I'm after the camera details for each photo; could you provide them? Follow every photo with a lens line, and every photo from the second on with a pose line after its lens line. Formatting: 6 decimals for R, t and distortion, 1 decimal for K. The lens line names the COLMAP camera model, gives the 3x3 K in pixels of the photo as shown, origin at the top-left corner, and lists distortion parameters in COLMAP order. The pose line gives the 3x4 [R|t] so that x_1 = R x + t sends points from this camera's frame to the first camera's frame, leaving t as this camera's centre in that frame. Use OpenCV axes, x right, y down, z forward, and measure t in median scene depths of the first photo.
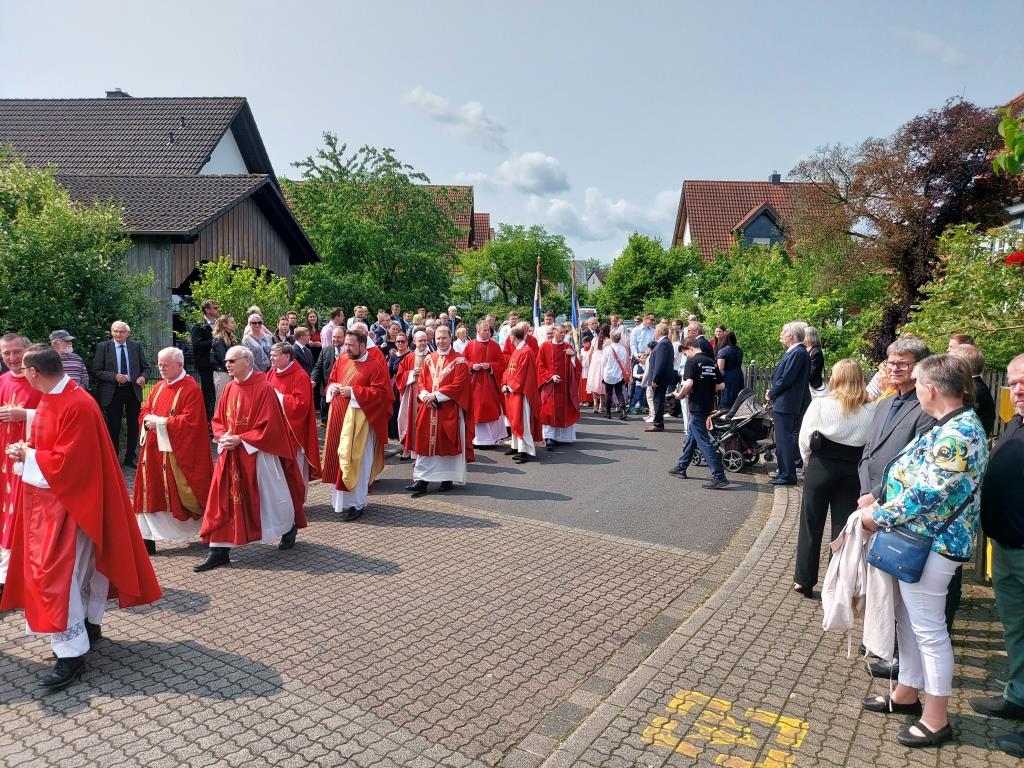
lens RADIAL K [[746.7, 0, 512.0], [0, 746.7, 384.0], [0, 0, 1]] dist [0.180427, 0.000039]
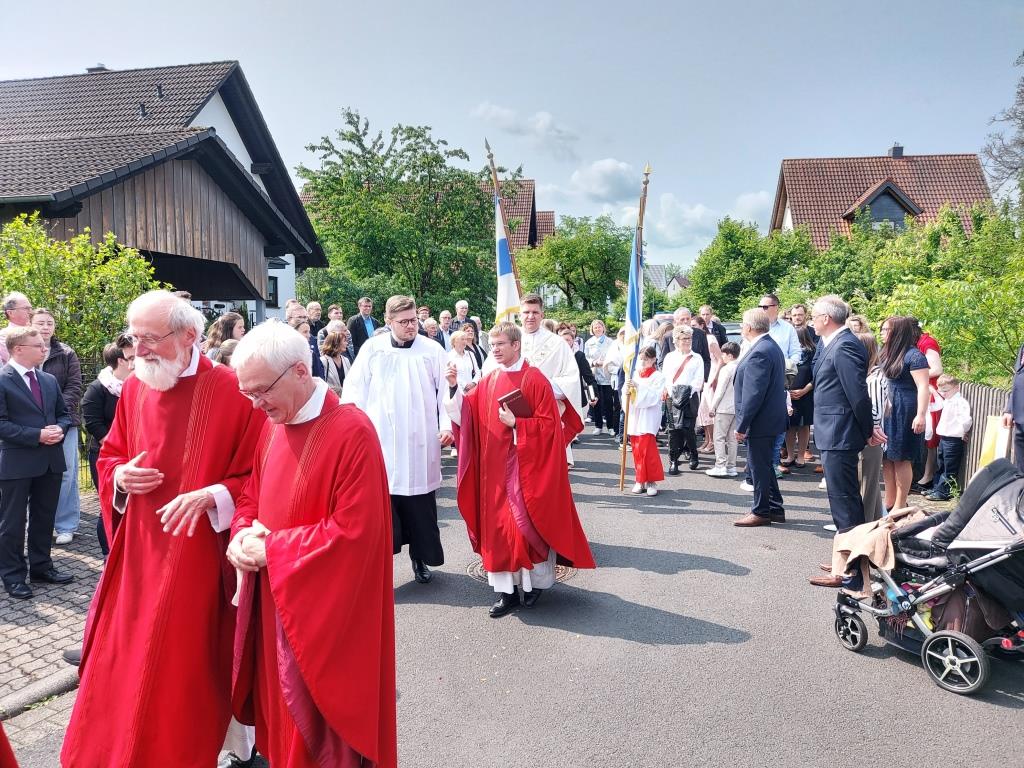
lens RADIAL K [[739.4, 0, 512.0], [0, 739.4, 384.0], [0, 0, 1]] dist [0.000180, 0.257423]
pose [[0.994464, -0.015721, -0.103897, 0.013949], [0.013902, 0.999738, -0.018205, -0.009145], [0.104156, 0.016659, 0.994421, 0.183049]]
